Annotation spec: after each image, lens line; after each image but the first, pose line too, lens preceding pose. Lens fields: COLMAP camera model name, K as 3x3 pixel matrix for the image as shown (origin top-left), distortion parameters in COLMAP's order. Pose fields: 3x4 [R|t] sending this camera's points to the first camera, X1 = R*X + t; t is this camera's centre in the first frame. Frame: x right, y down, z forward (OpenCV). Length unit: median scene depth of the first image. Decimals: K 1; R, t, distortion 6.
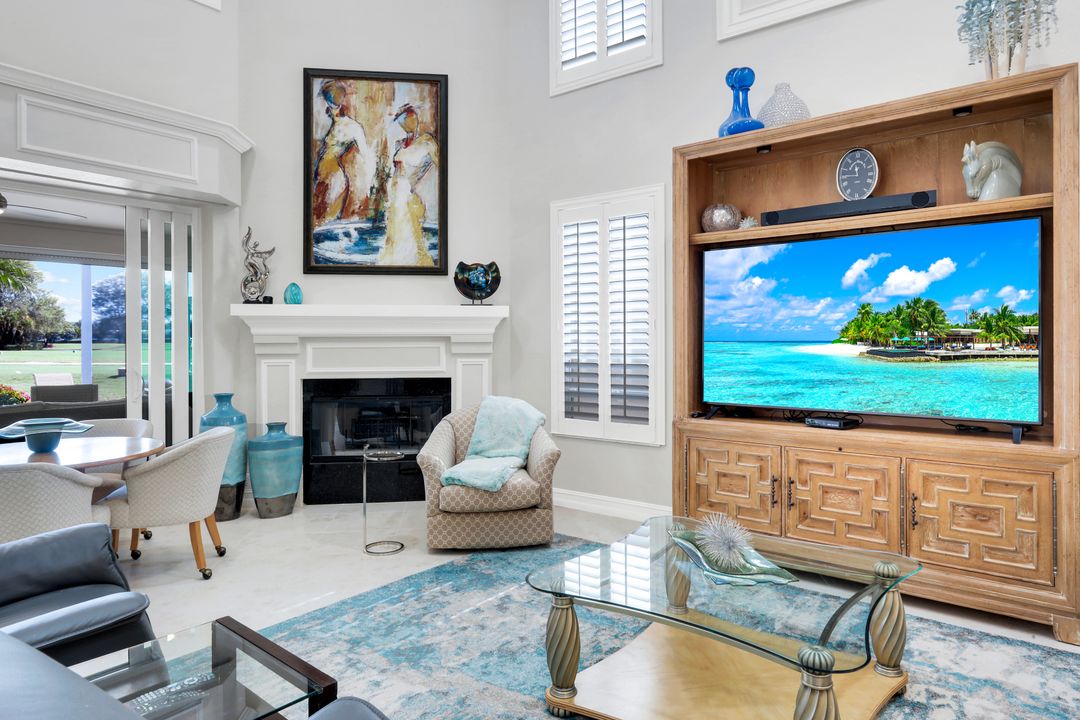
lens RADIAL K [[661.9, 0, 536.7], [0, 661.9, 339.9], [0, 0, 1]] dist [0.001905, -0.002662]
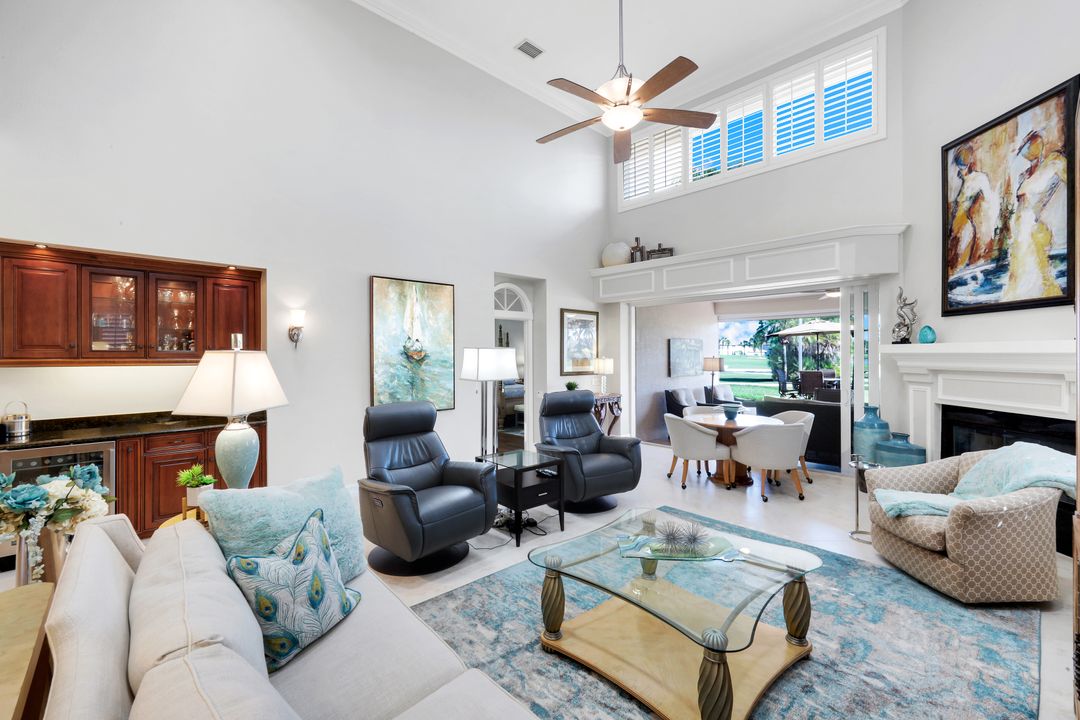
lens RADIAL K [[447.0, 0, 539.0], [0, 447.0, 355.1], [0, 0, 1]] dist [0.002377, -0.000290]
pose [[-0.145660, 0.003813, -0.989327, 0.564897], [0.005157, 0.999982, 0.003095, -0.036331], [0.989321, -0.004651, -0.145677, 0.388438]]
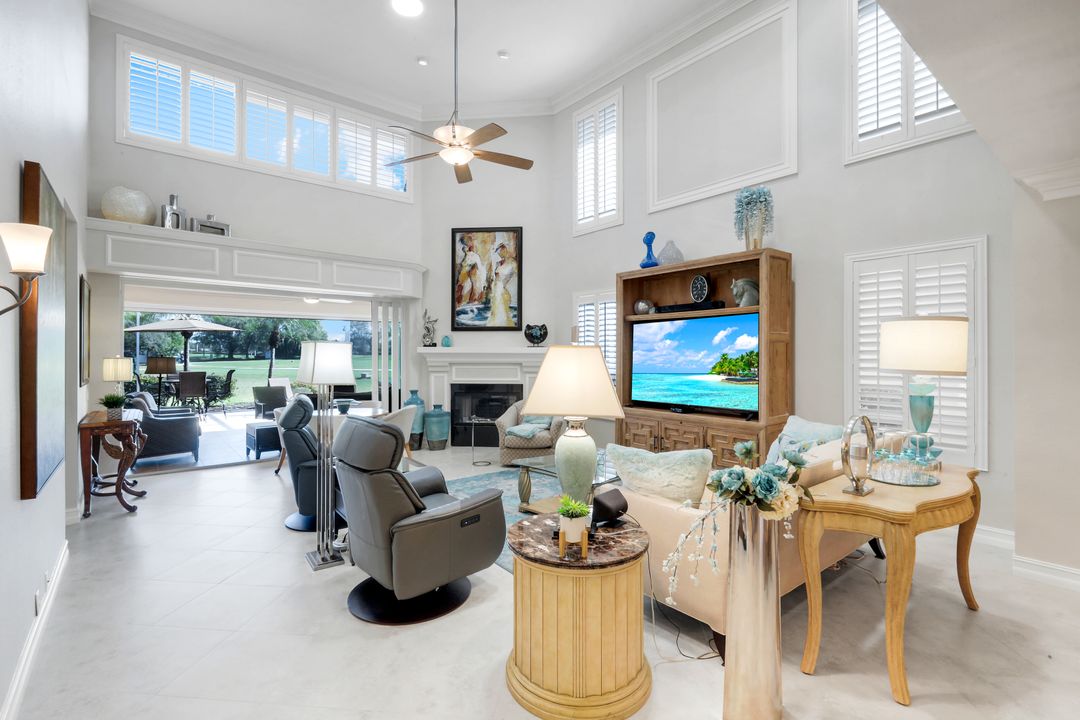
lens RADIAL K [[497.0, 0, 532.6], [0, 497.0, 355.7], [0, 0, 1]] dist [0.000336, -0.001222]
pose [[0.974205, 0.004789, -0.225616, 0.226771], [-0.003525, 0.999976, 0.006006, -0.035208], [0.225639, -0.005056, 0.974198, -0.409582]]
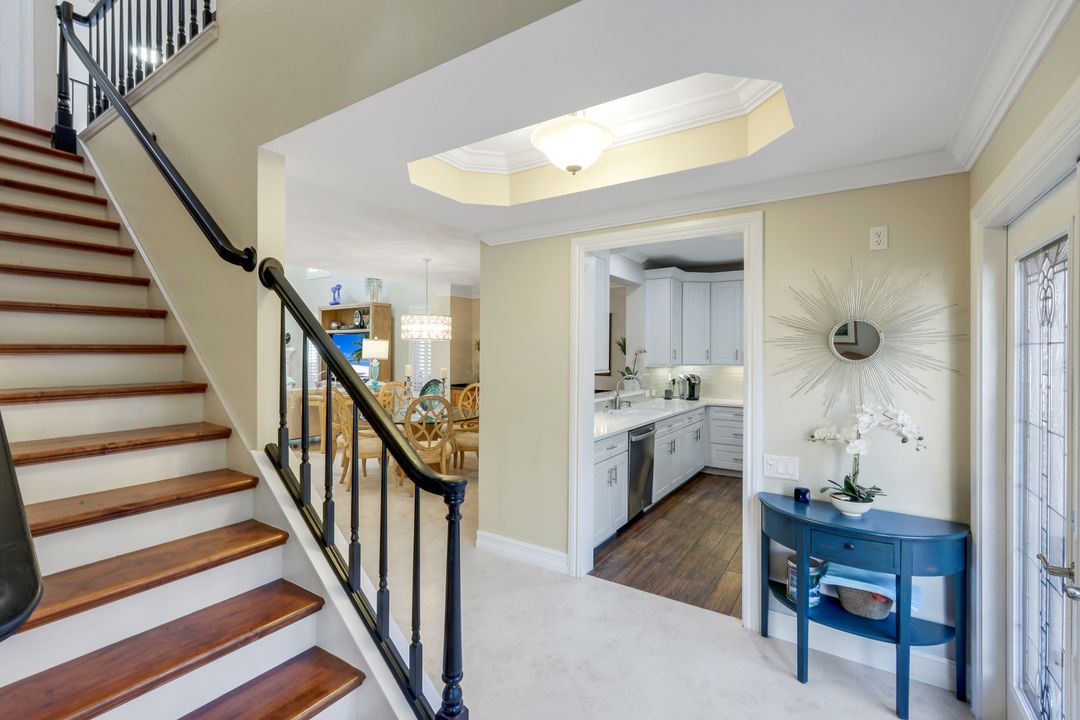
lens RADIAL K [[497.0, 0, 531.8], [0, 497.0, 358.4], [0, 0, 1]] dist [0.000336, -0.001222]
pose [[0.996519, 0.003191, 0.083309, 0.874235], [-0.004341, 0.999898, 0.013629, -0.034521], [-0.083257, -0.013944, 0.996431, -1.403376]]
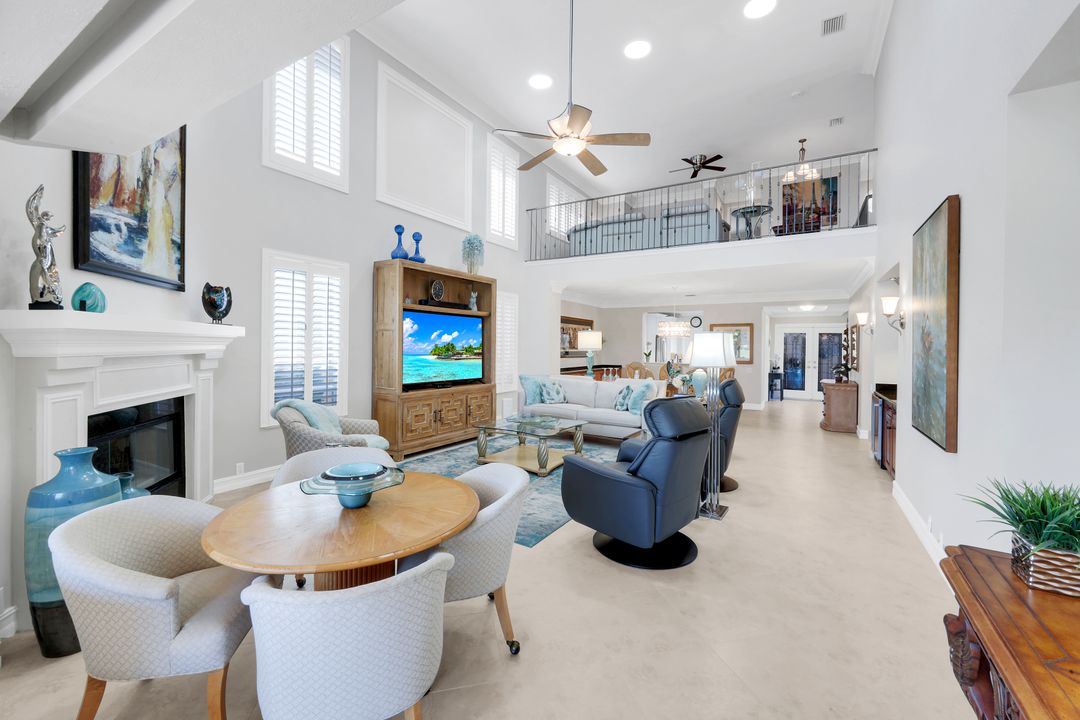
lens RADIAL K [[447.0, 0, 543.7], [0, 447.0, 346.1], [0, 0, 1]] dist [0.002377, -0.000290]
pose [[-0.137775, 0.000457, 0.990463, -0.896134], [-0.011348, 0.999934, -0.002040, -0.021255], [-0.990399, -0.011520, -0.137761, 0.566056]]
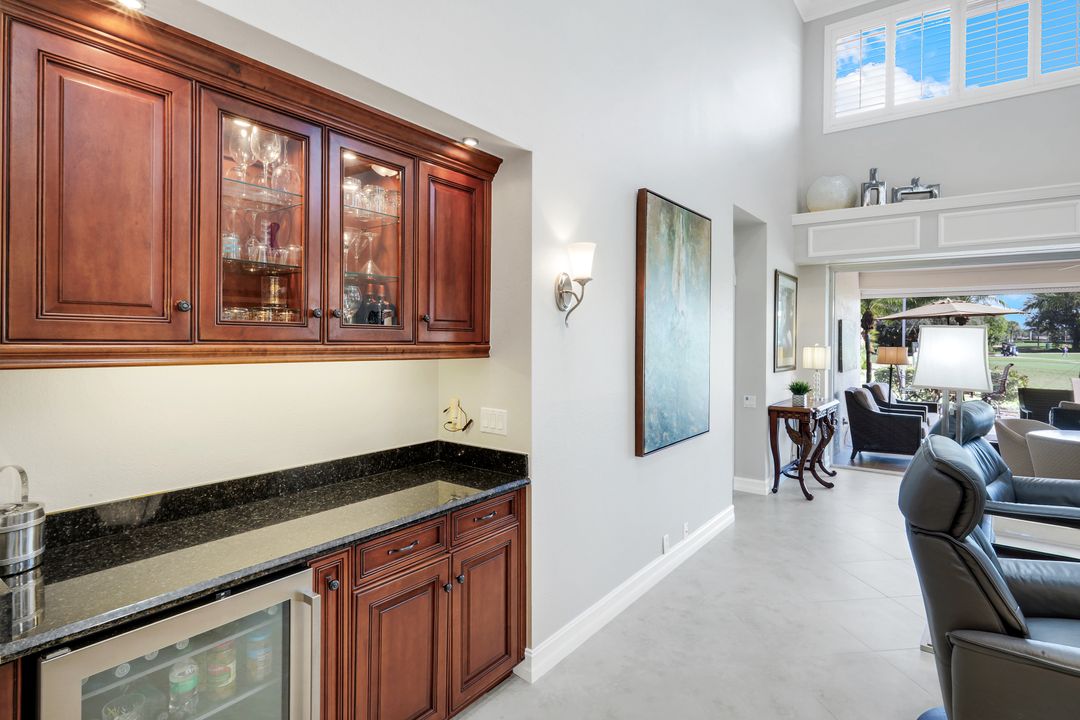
lens RADIAL K [[549.0, 0, 541.2], [0, 549.0, 338.9], [0, 0, 1]] dist [0.004113, 0.001195]
pose [[0.014743, 0.001541, -0.999890, 0.305798], [-0.004342, 0.999989, 0.001477, -0.035566], [0.999882, 0.004320, 0.014749, -0.201408]]
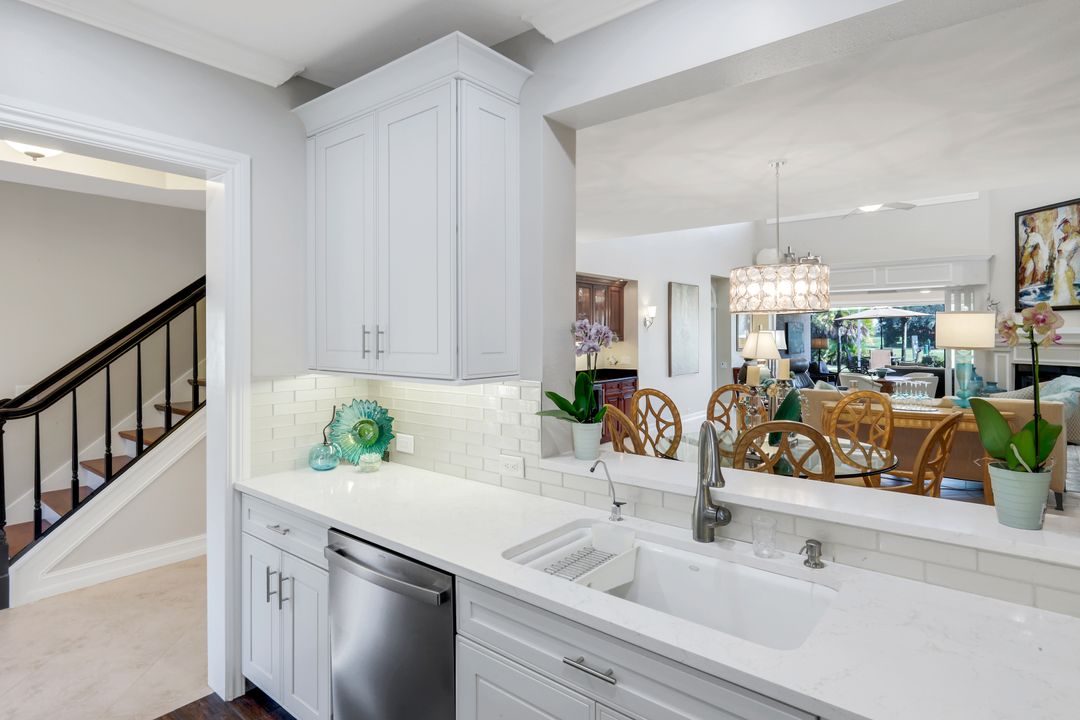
lens RADIAL K [[565.6, 0, 543.5], [0, 565.6, 337.2], [0, 0, 1]] dist [0.002653, -0.000216]
pose [[-0.018612, 0.002377, -0.999824, 1.439092], [0.005320, 0.999983, 0.002278, -0.035007], [0.999813, -0.005276, -0.018625, -0.437326]]
